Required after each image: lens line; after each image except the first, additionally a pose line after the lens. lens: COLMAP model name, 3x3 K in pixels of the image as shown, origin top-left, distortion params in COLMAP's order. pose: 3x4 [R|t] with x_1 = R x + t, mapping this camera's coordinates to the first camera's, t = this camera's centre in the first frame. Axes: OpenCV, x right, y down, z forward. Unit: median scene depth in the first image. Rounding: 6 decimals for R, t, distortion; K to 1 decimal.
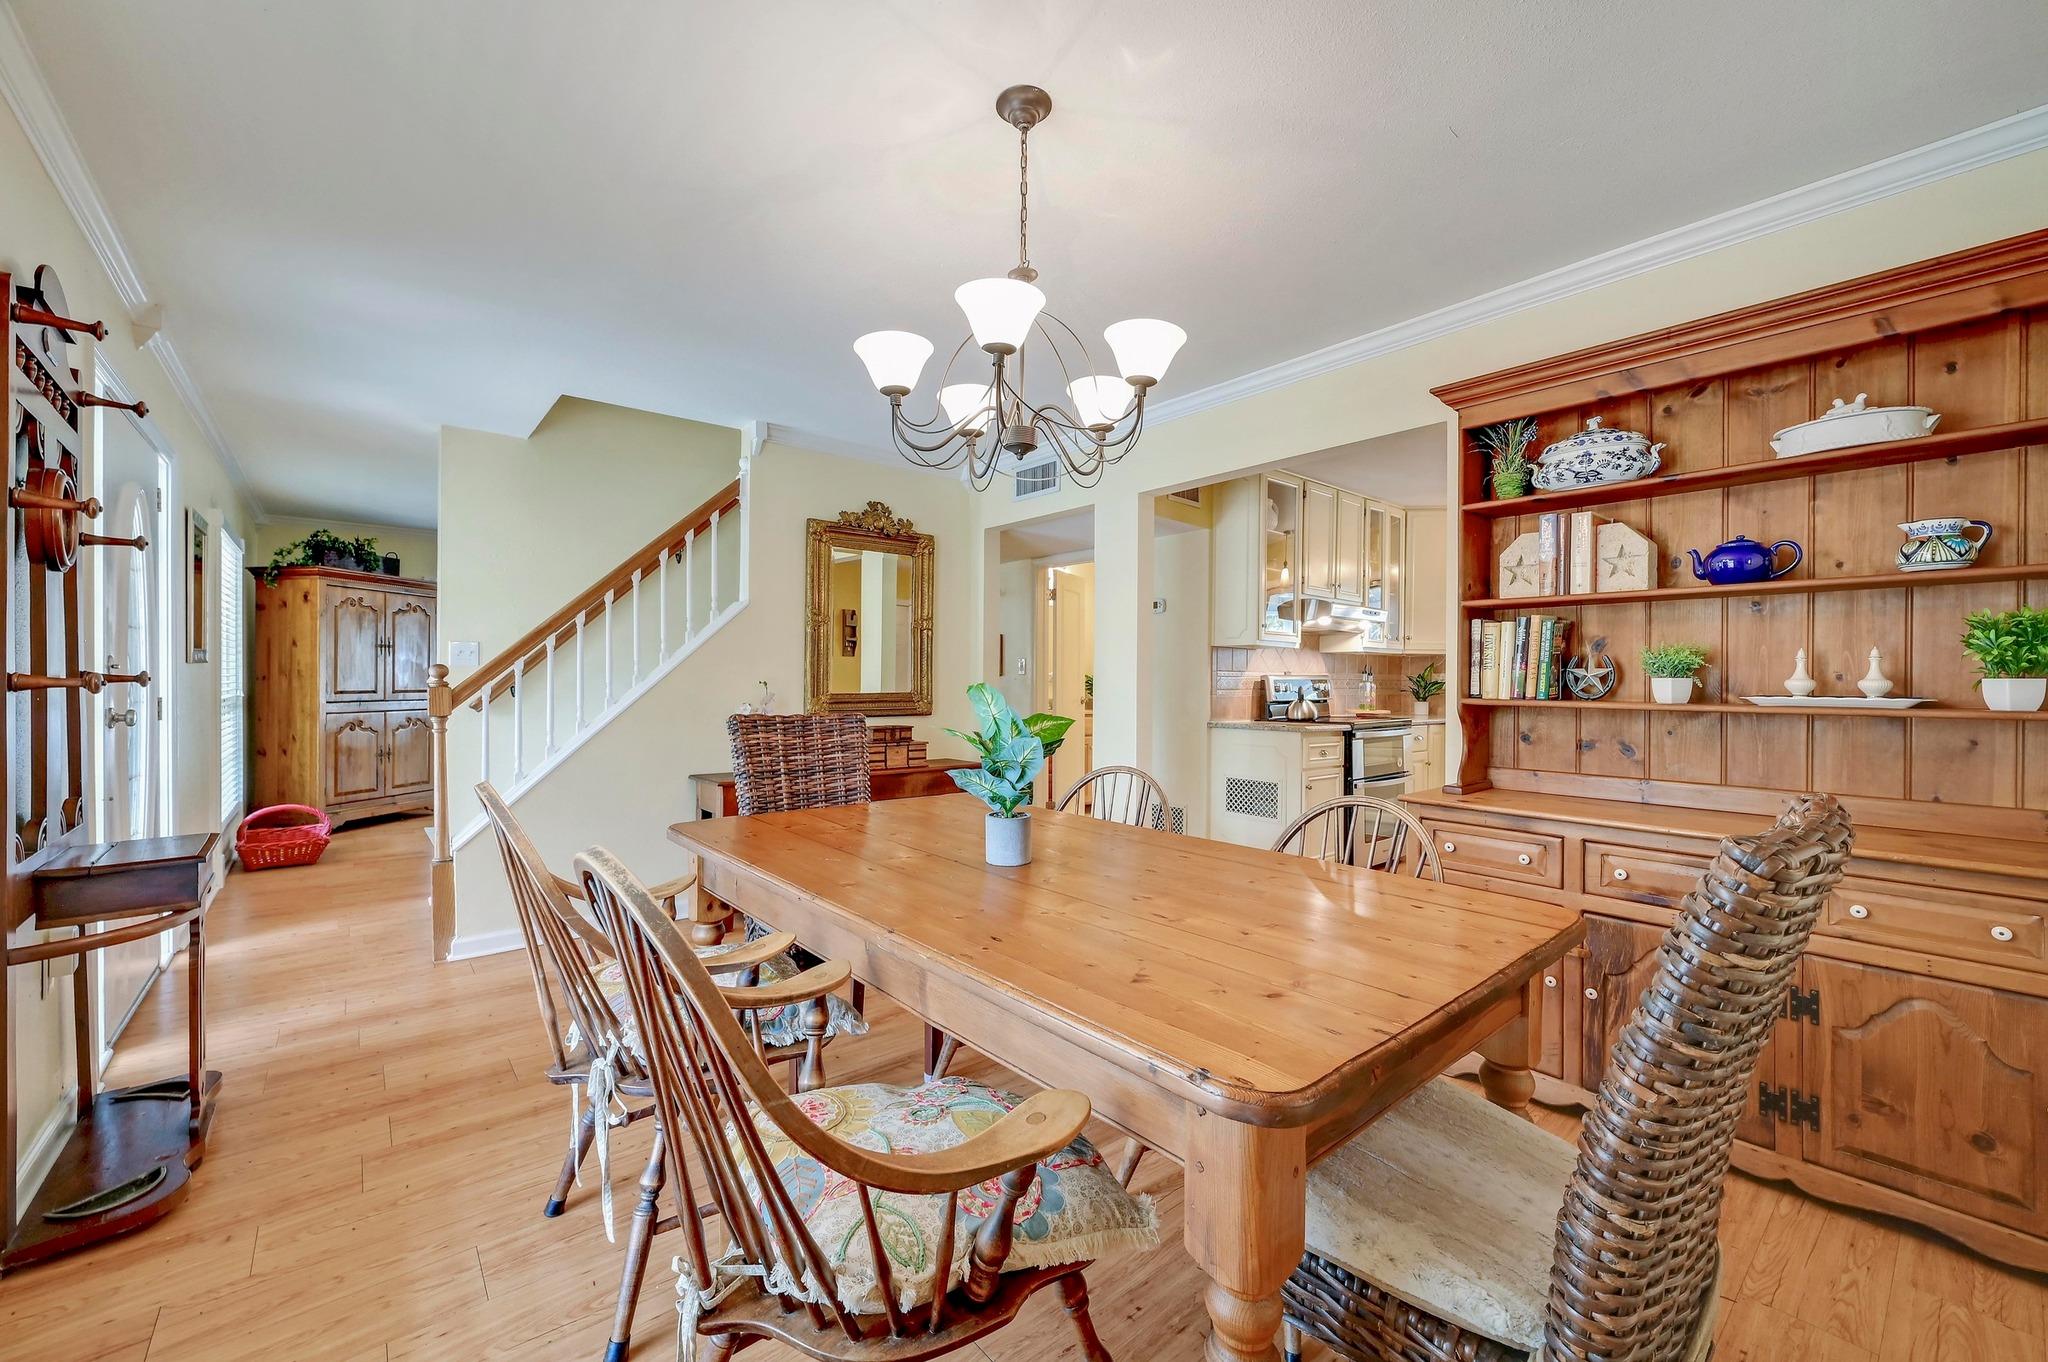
lens RADIAL K [[813.3, 0, 1020.8], [0, 813.3, 672.8], [0, 0, 1]] dist [-0.001869, -0.000502]
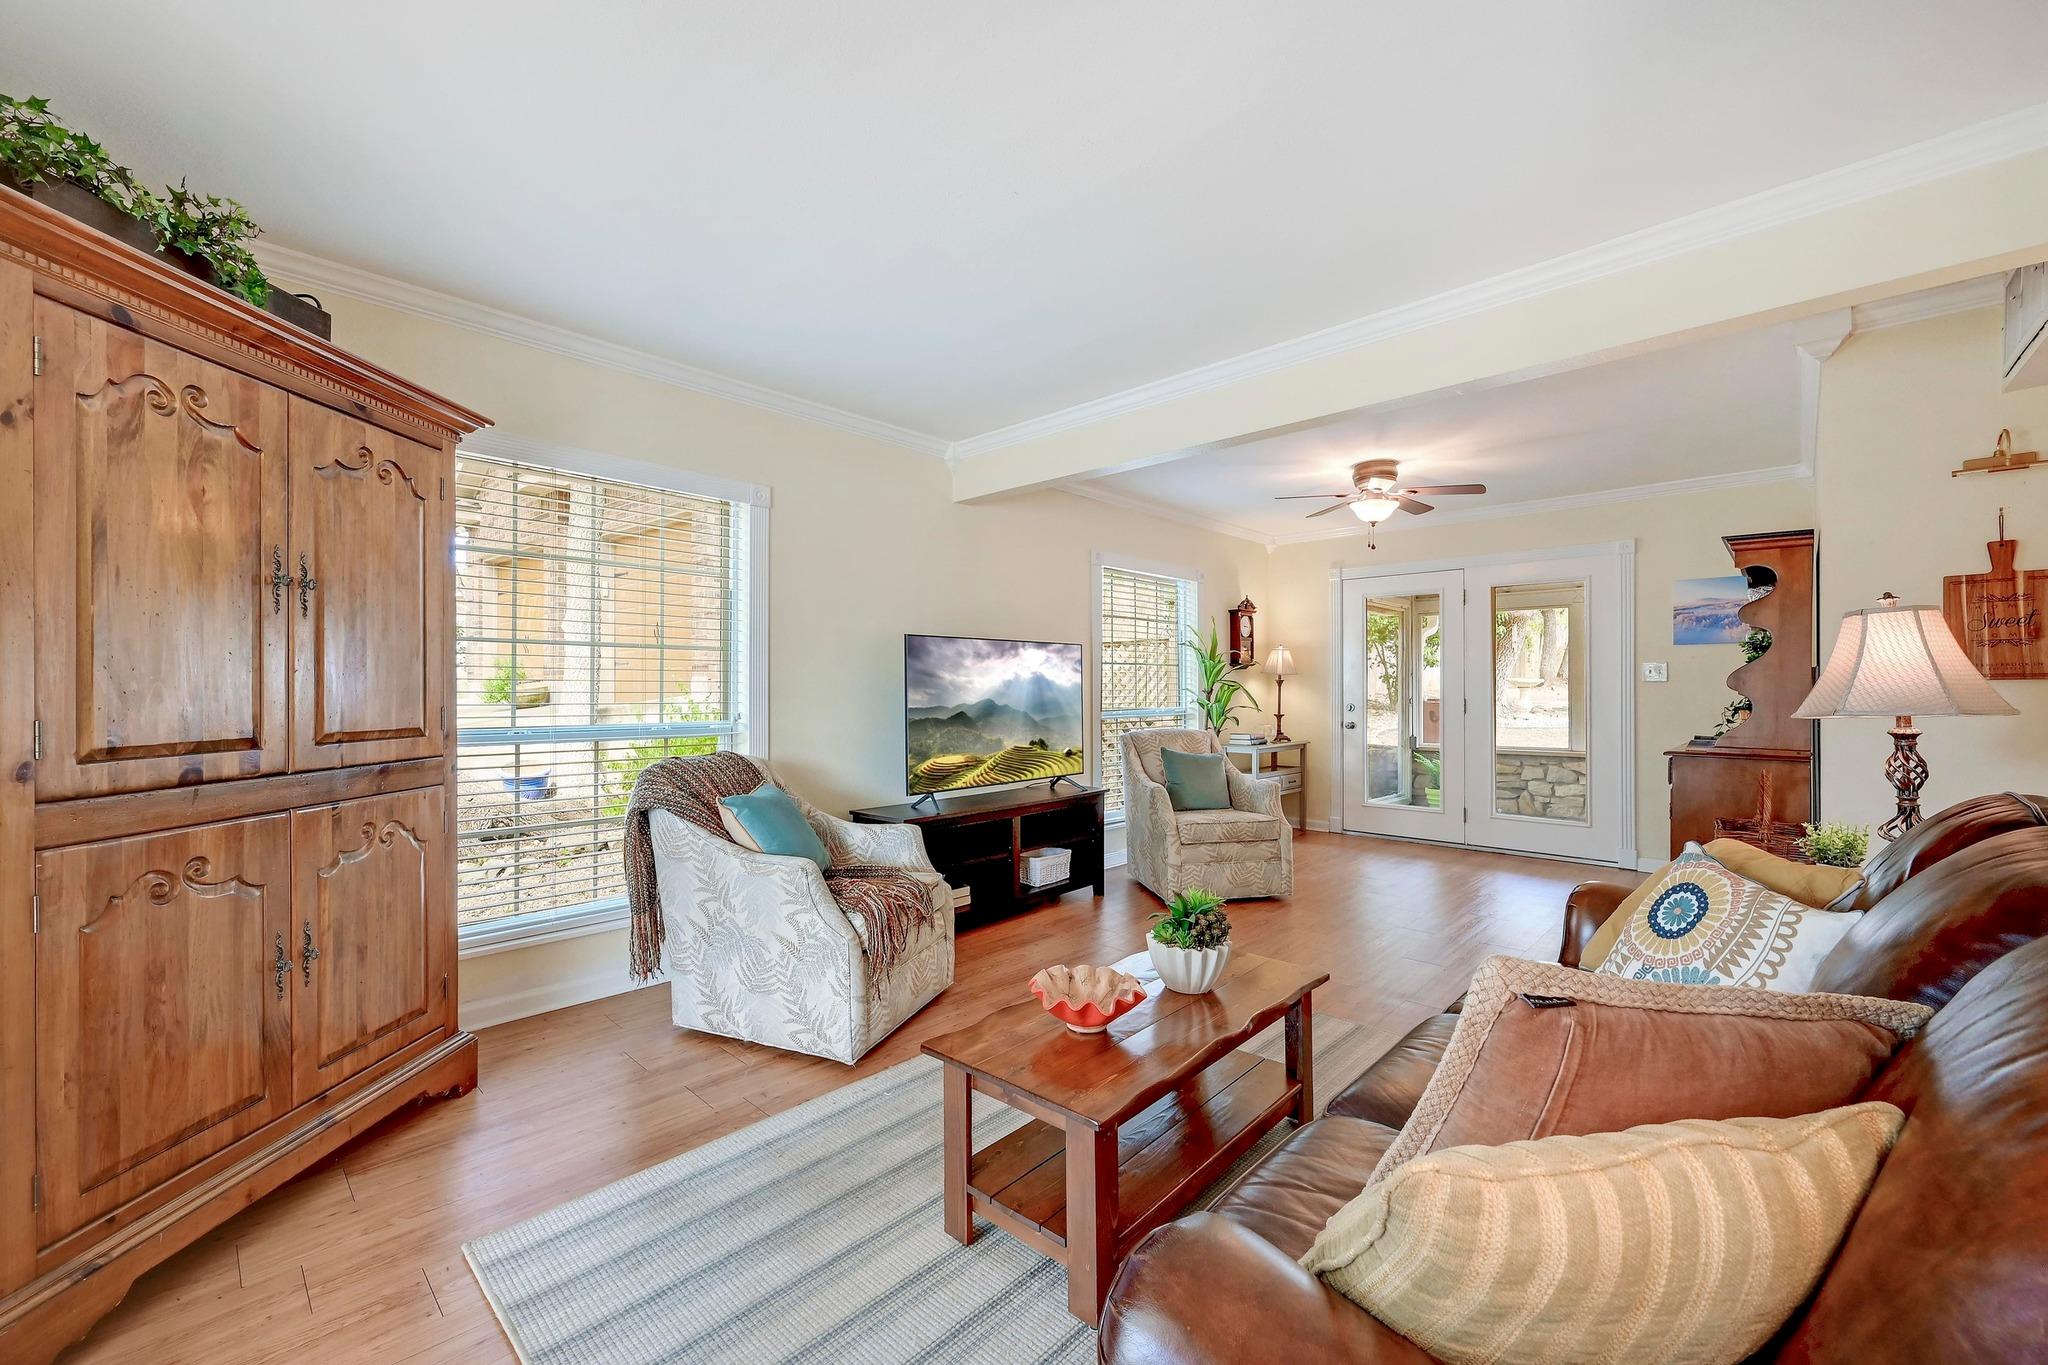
lens RADIAL K [[834.1, 0, 1042.6], [0, 834.1, 699.2], [0, 0, 1]] dist [-0.011881, 0.000476]
pose [[0.993340, -0.012105, 0.114579, -0.552917], [0.011839, 0.999925, 0.003010, 0.009878], [-0.114607, -0.001633, 0.993410, 0.681117]]
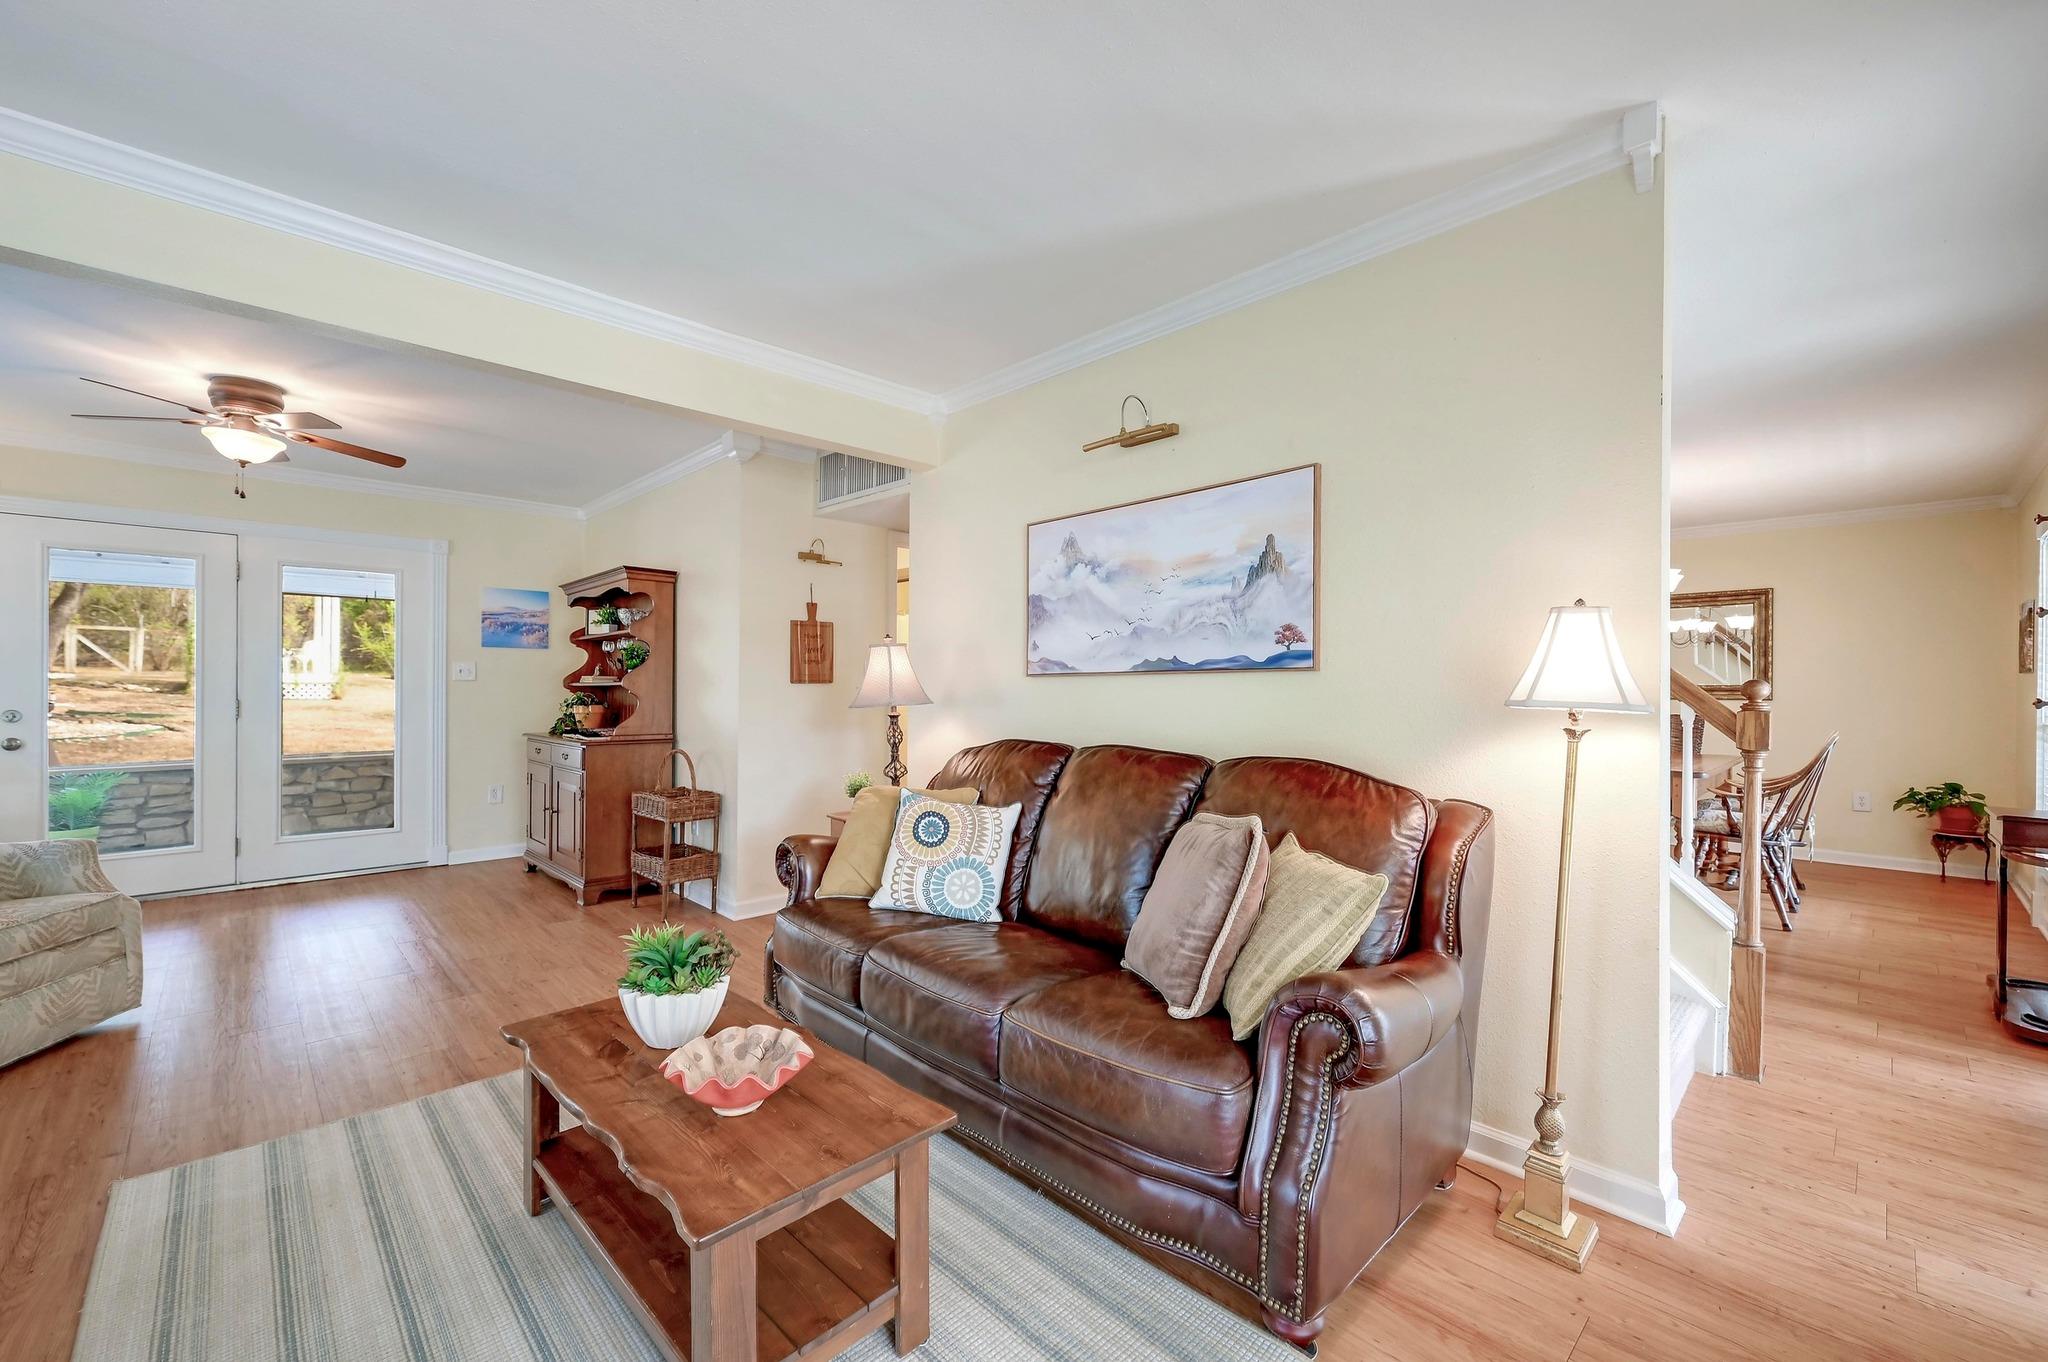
lens RADIAL K [[813.3, 0, 1029.2], [0, 813.3, 689.6], [0, 0, 1]] dist [-0.001869, -0.000502]
pose [[-0.069887, -0.013077, 0.997469, -0.747401], [0.006683, 0.999886, 0.013577, 0.003570], [-0.997533, 0.007614, -0.069792, 0.908174]]
